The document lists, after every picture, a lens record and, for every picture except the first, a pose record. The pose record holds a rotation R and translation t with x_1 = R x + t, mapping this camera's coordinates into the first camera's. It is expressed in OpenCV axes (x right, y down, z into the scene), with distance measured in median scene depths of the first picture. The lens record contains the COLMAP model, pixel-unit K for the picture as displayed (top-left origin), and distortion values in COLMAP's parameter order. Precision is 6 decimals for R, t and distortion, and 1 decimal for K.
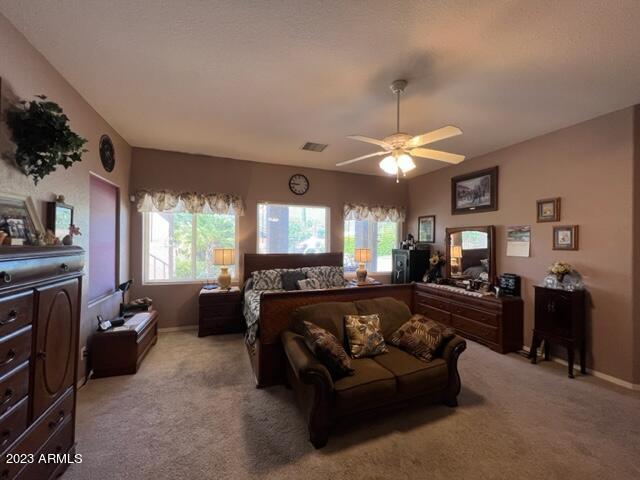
lens RADIAL K [[257.4, 0, 322.1], [0, 257.4, 238.3], [0, 0, 1]] dist [-0.003187, 0.000738]
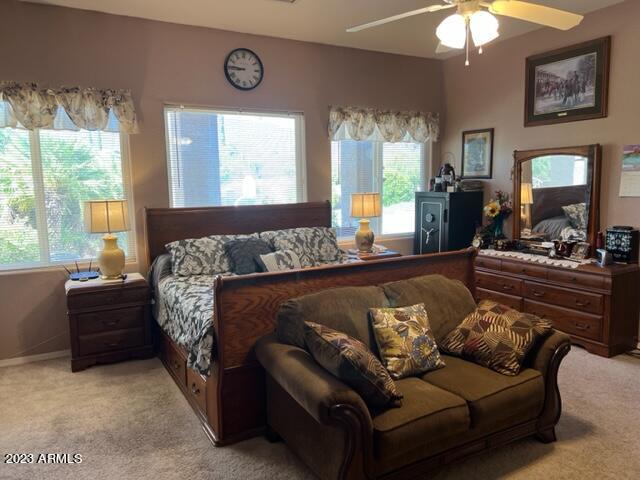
lens RADIAL K [[487.1, 0, 318.0], [0, 487.1, 238.7], [0, 0, 1]] dist [0.035414, -0.038808]
pose [[0.989861, -0.042802, 0.135438, -0.111593], [0.025817, 0.991850, 0.124771, 0.006689], [-0.139675, -0.120009, 0.982898, -0.012457]]
